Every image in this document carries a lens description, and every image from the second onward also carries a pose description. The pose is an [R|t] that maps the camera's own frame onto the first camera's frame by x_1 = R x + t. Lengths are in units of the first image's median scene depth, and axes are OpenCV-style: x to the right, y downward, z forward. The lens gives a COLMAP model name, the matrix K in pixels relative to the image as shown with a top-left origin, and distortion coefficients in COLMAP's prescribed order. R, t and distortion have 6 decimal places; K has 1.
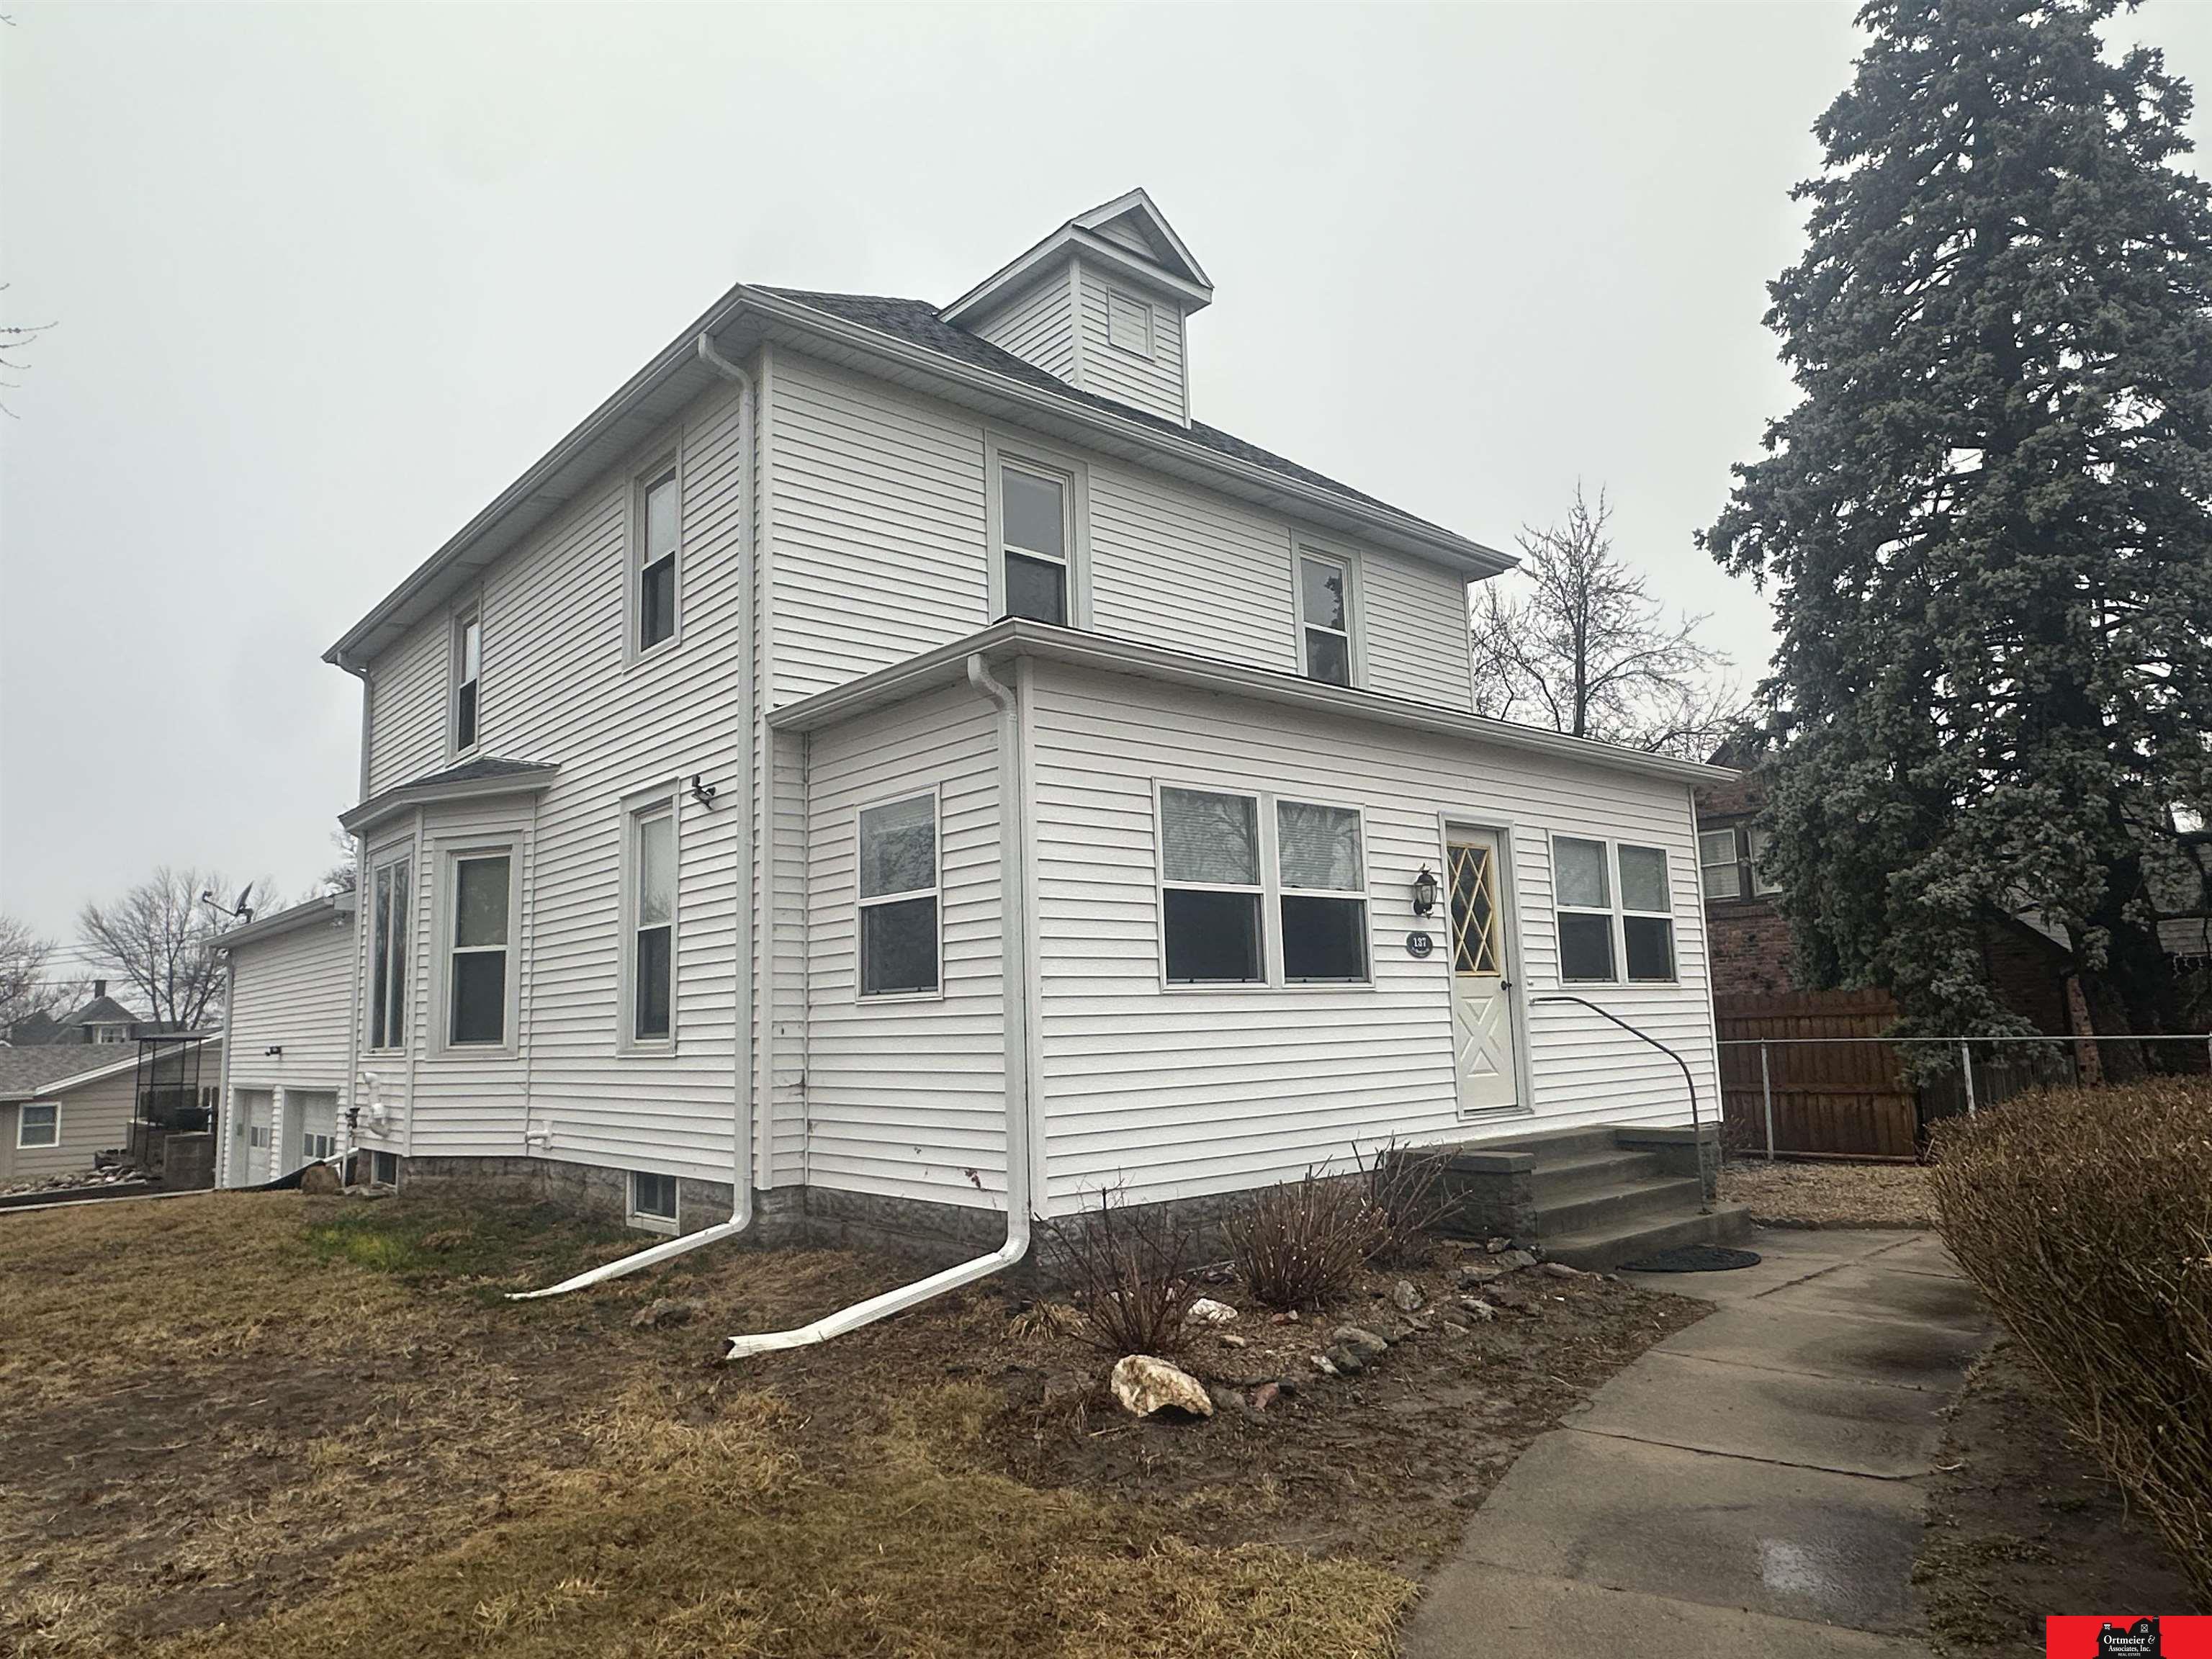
lens RADIAL K [[1406.6, 0, 1106.4], [0, 1406.6, 833.2], [0, 0, 1]] dist [-0.002903, 0.002442]
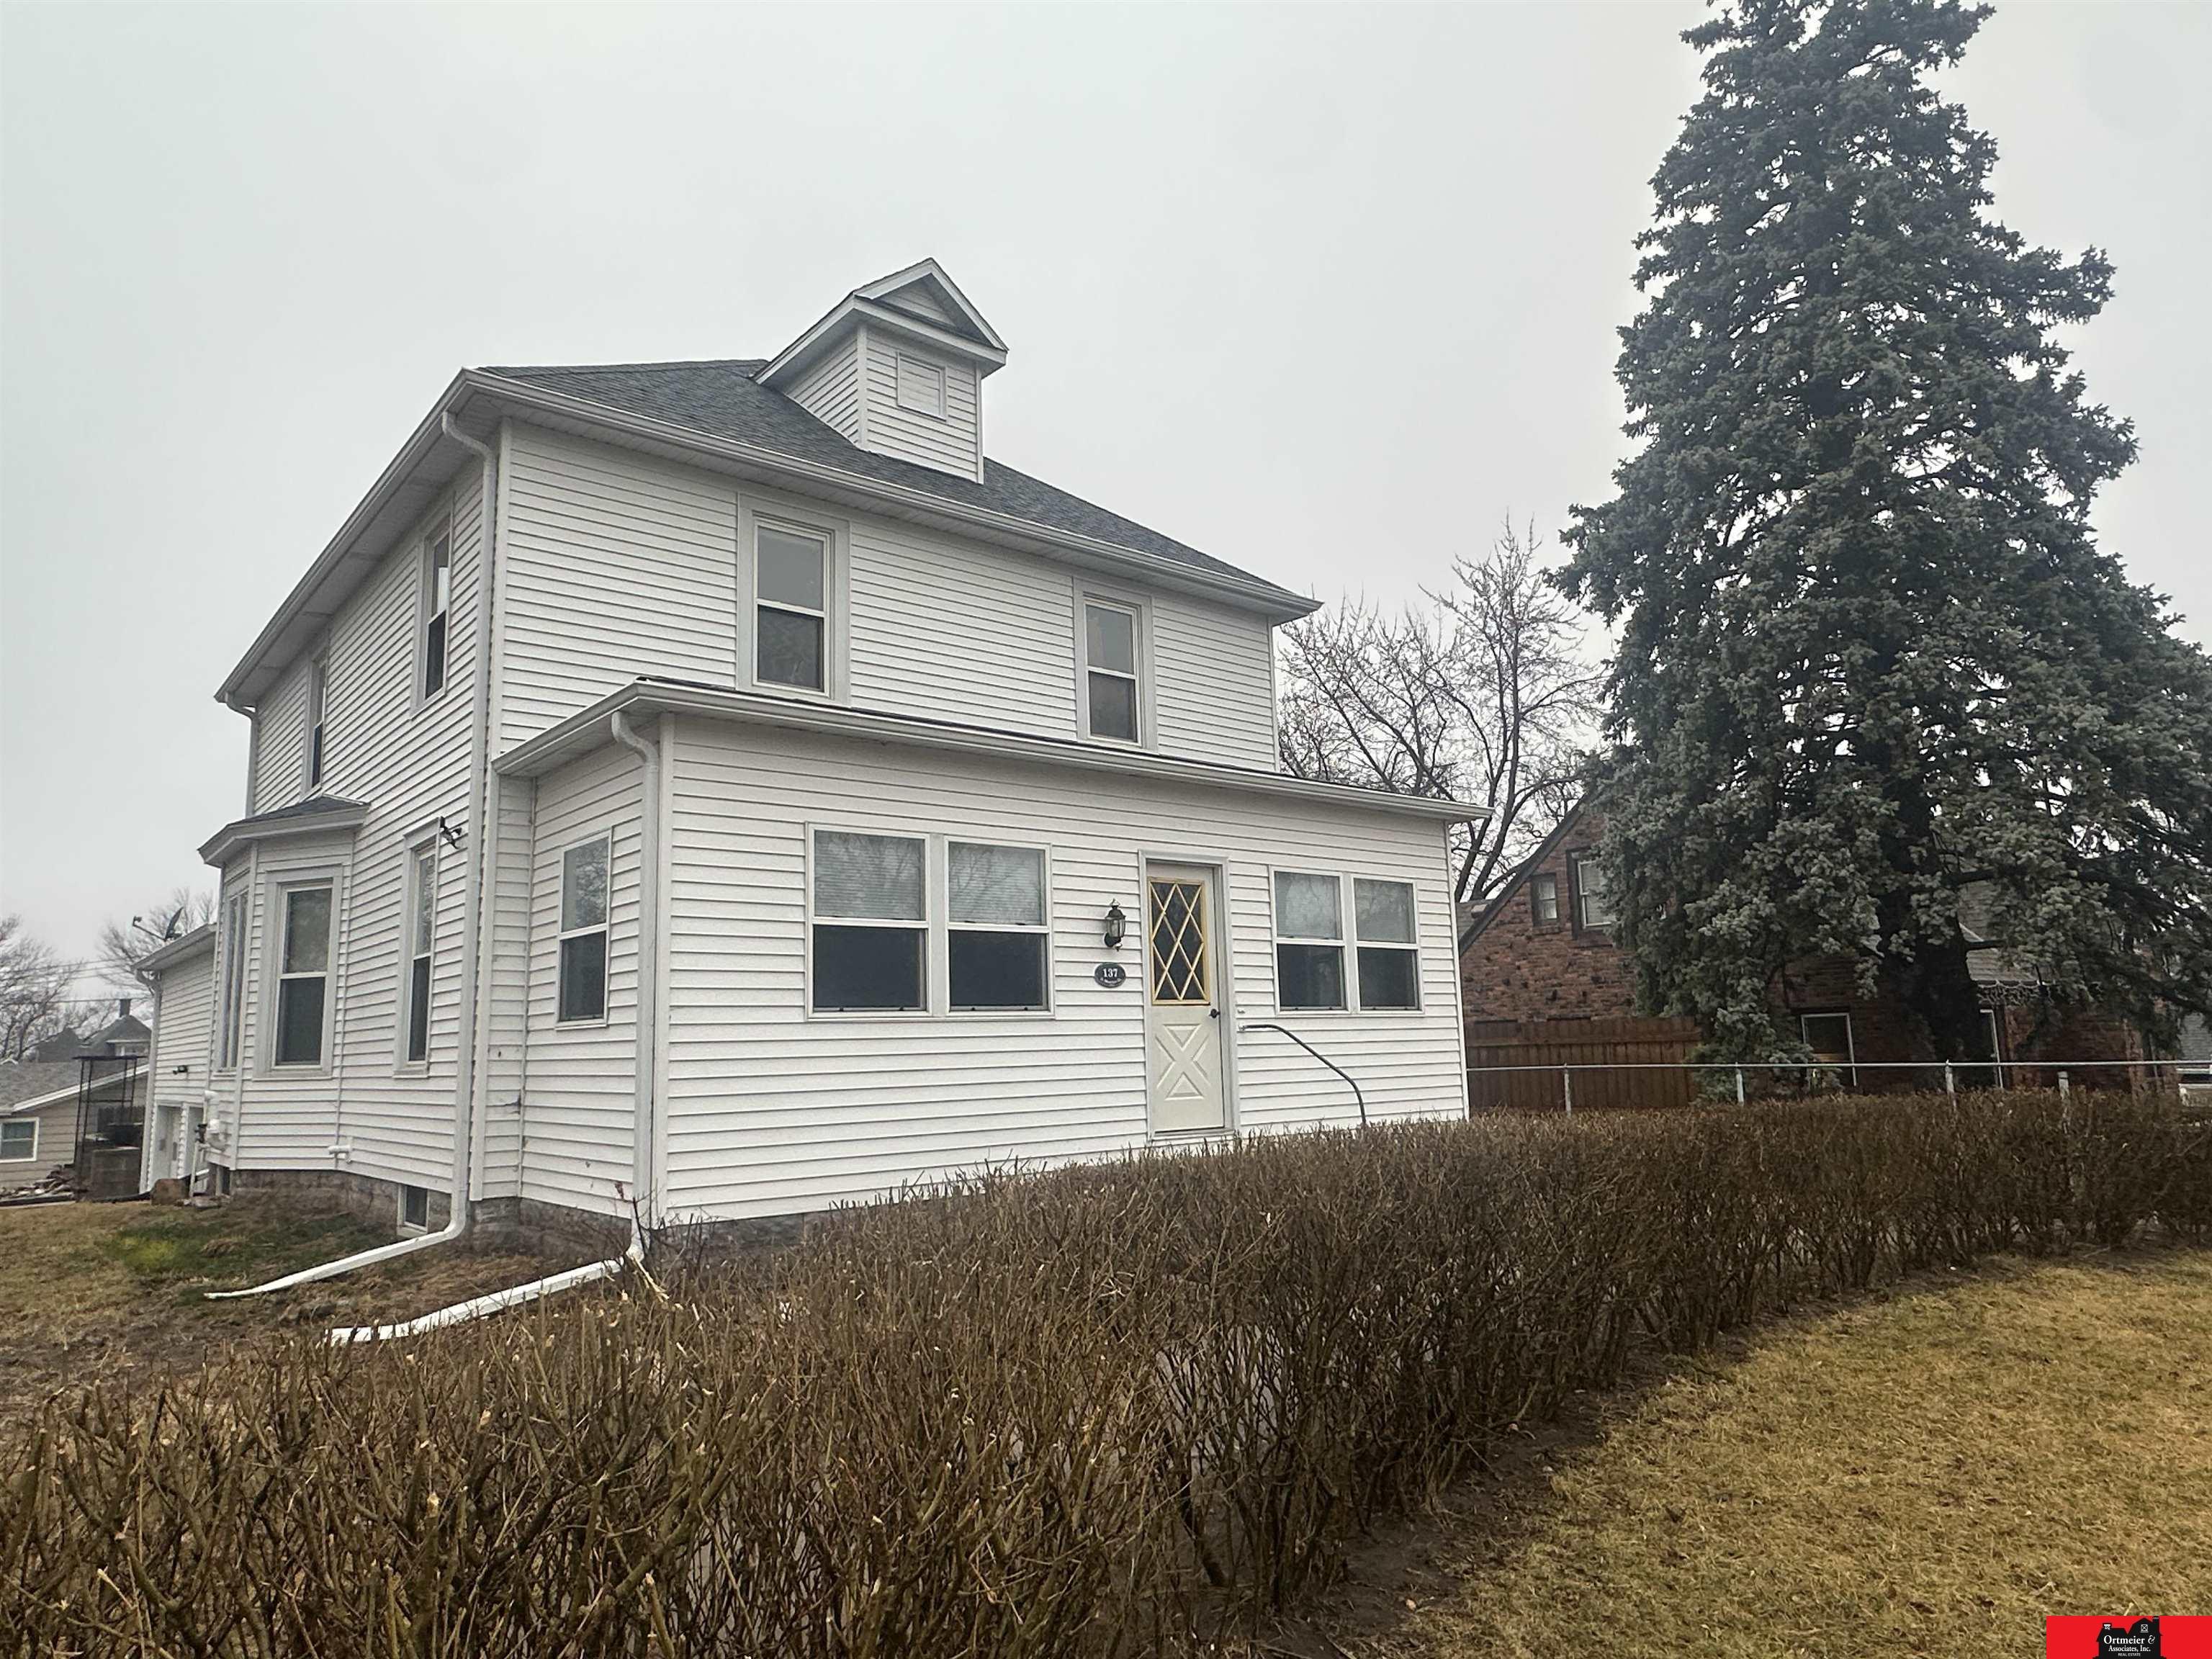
lens RADIAL K [[1399.7, 0, 1100.1], [0, 1399.7, 837.5], [0, 0, 1]] dist [-0.000917, -0.000092]
pose [[0.999625, -0.000127, -0.027374, 0.216670], [-0.000212, 0.999923, -0.012402, -0.010717], [0.027373, 0.012403, 0.999548, -0.055883]]
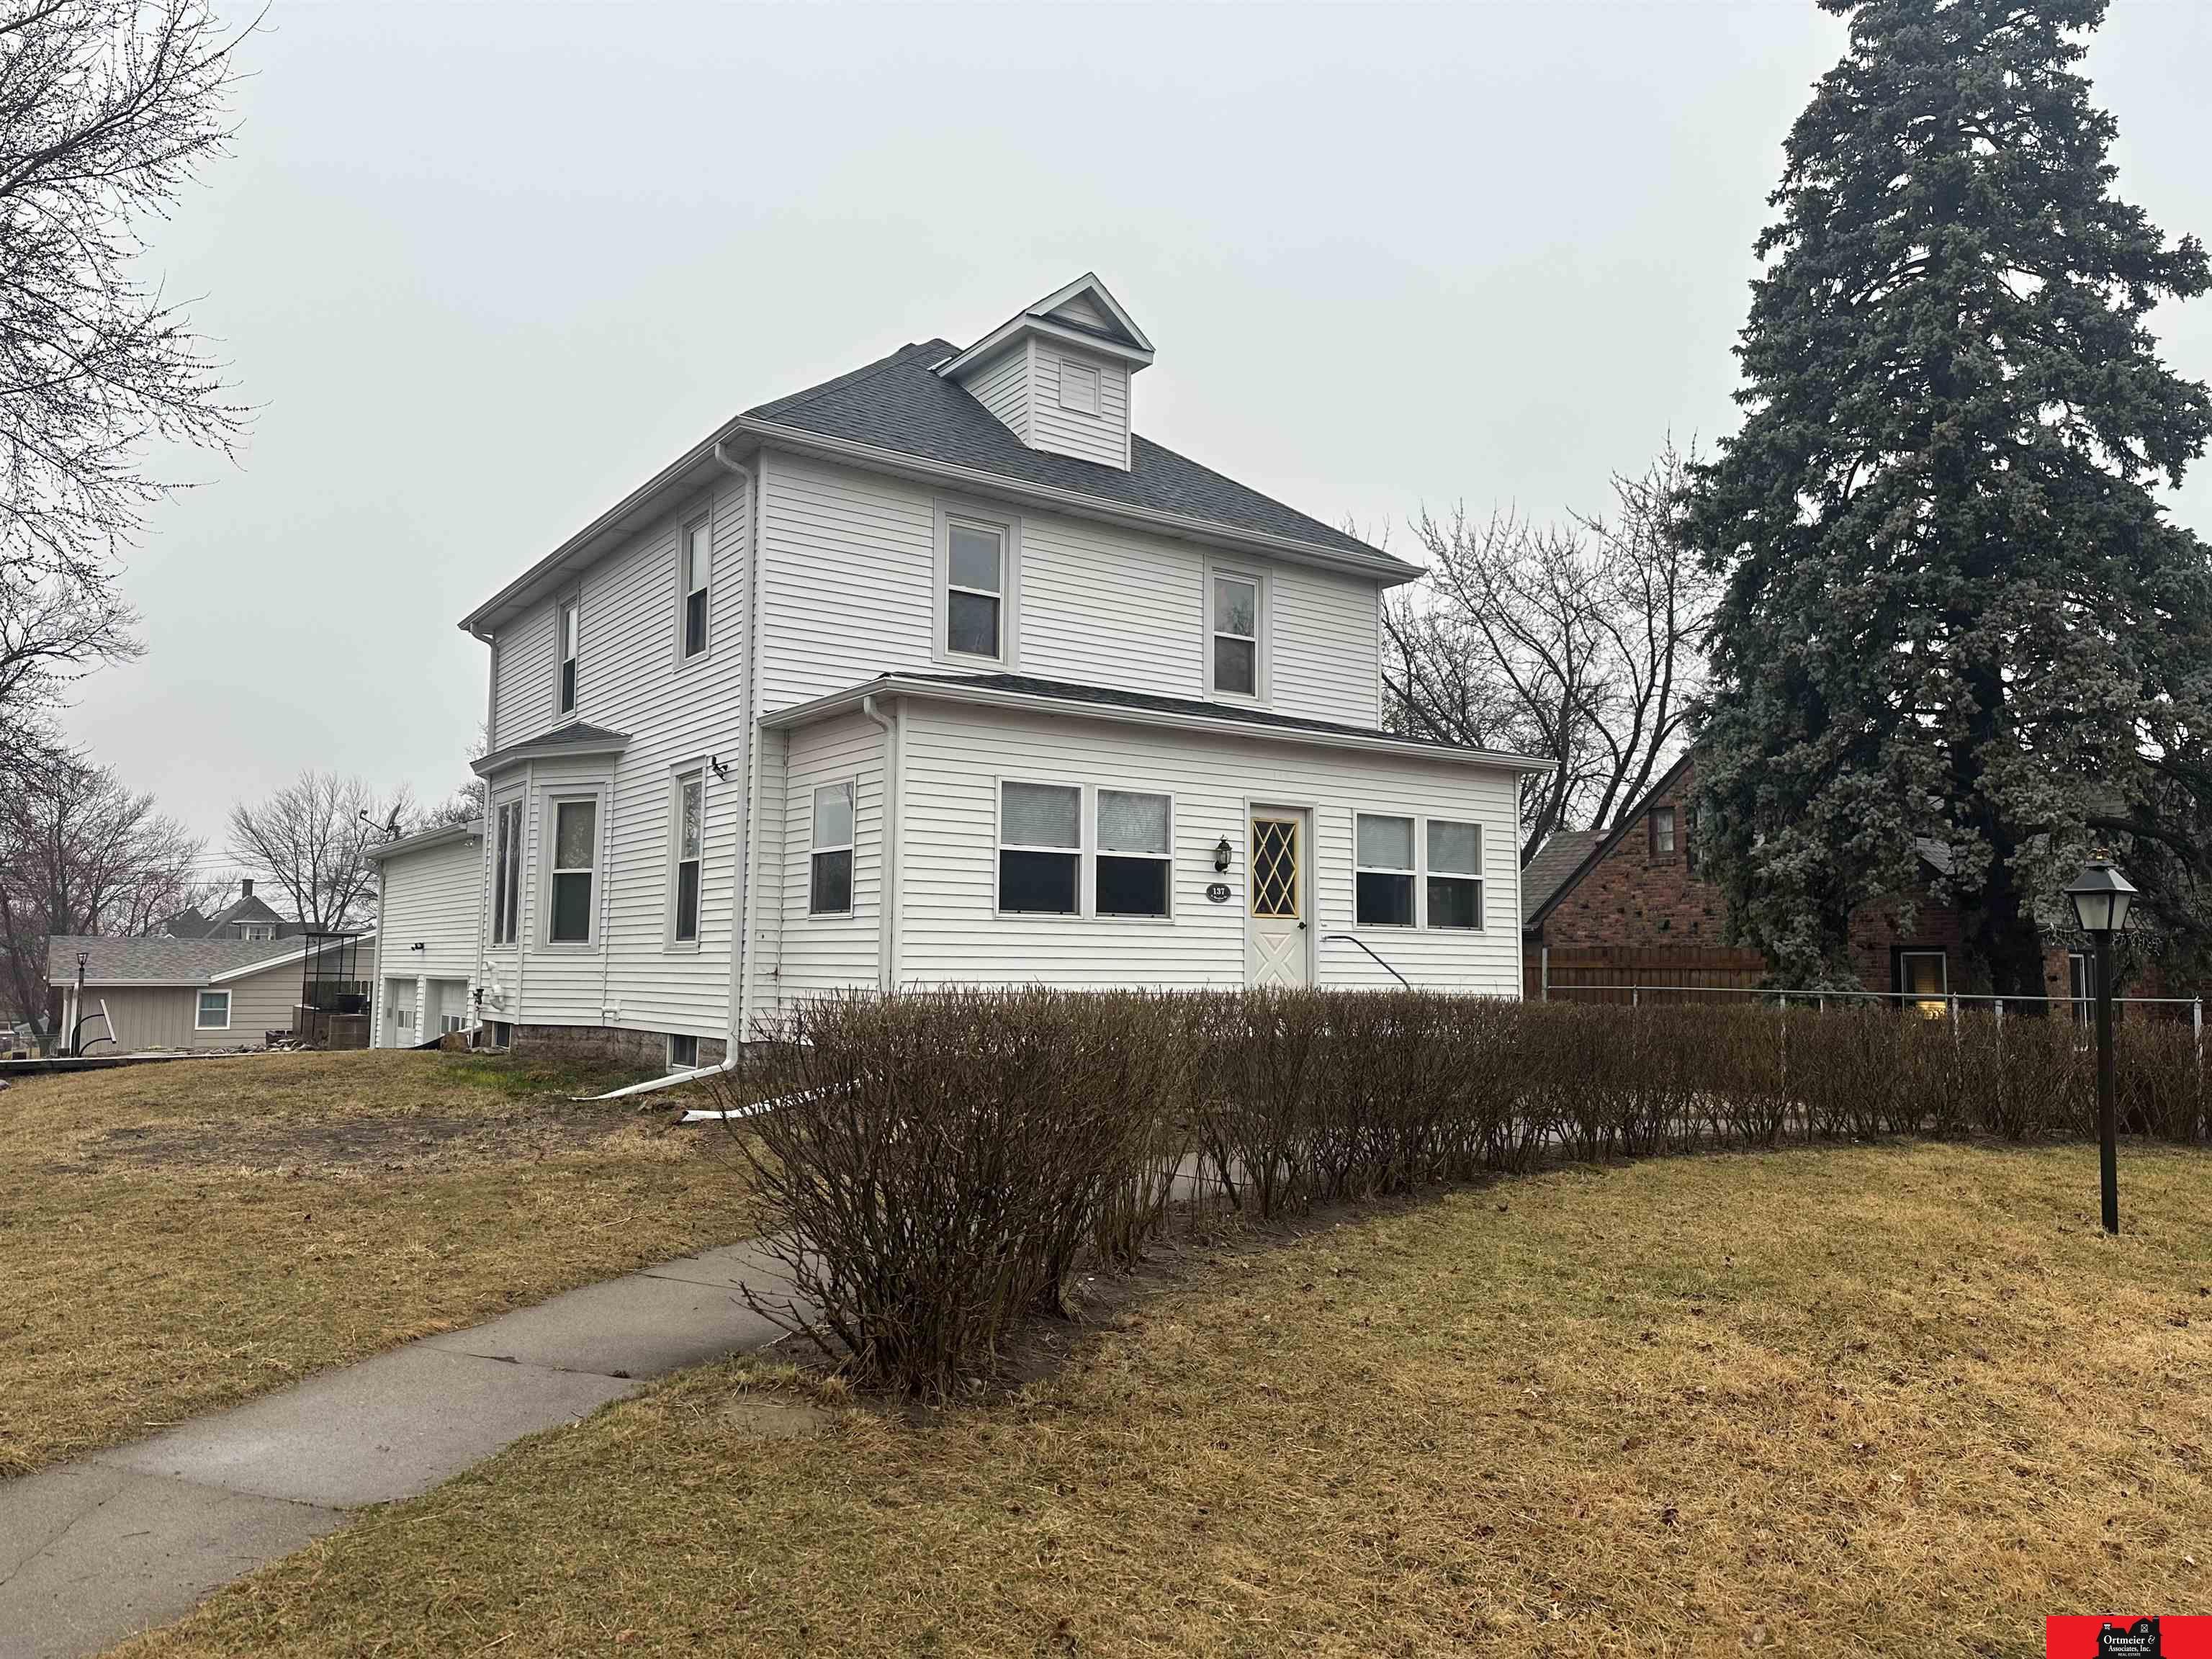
lens RADIAL K [[1530.3, 0, 1106.0], [0, 1530.3, 829.5], [0, 0, 1]] dist [0.162391, -0.212919]
pose [[0.992744, 0.031904, -0.115937, 0.253440], [-0.026102, 0.998346, 0.051223, -0.051004], [0.117379, -0.047825, 0.991935, -0.449234]]
